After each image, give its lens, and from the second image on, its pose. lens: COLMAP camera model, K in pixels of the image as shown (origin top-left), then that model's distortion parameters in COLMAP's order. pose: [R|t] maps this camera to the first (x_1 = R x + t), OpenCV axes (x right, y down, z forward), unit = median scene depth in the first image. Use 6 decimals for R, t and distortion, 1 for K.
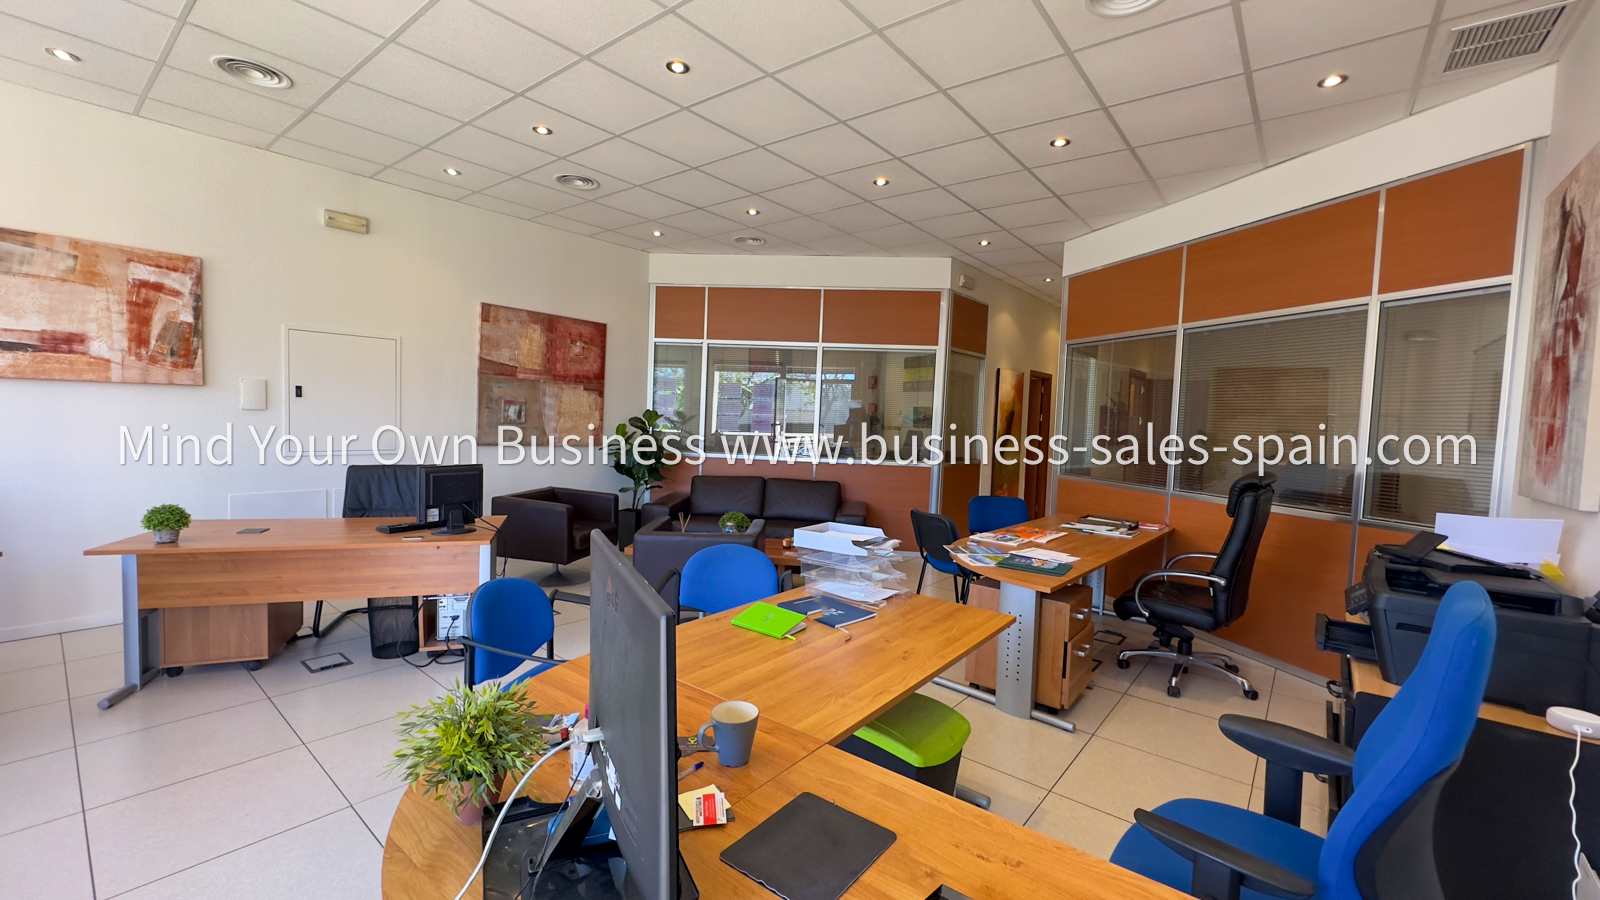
lens RADIAL K [[627.1, 0, 806.3], [0, 627.1, 445.0], [0, 0, 1]] dist [-0.010074, 0.000091]
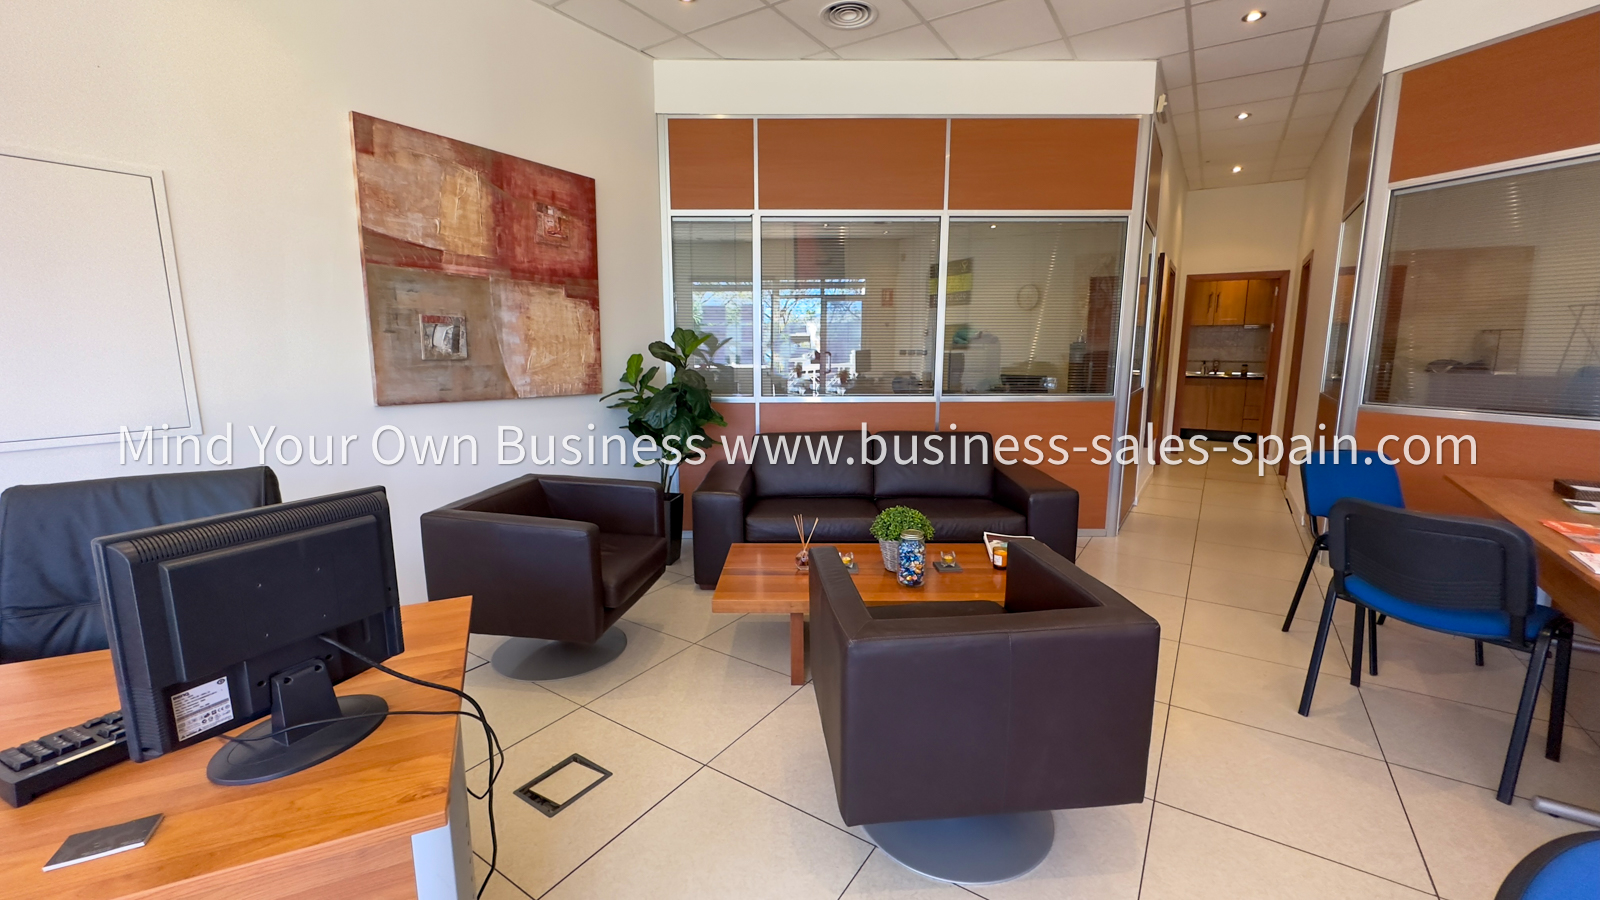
lens RADIAL K [[627.1, 0, 800.6], [0, 627.1, 445.2], [0, 0, 1]] dist [-0.010074, 0.000091]
pose [[0.994304, -0.055874, 0.090765, -0.209135], [0.045689, 0.992809, 0.110651, -0.007648], [-0.096294, -0.105874, 0.989706, 0.415783]]
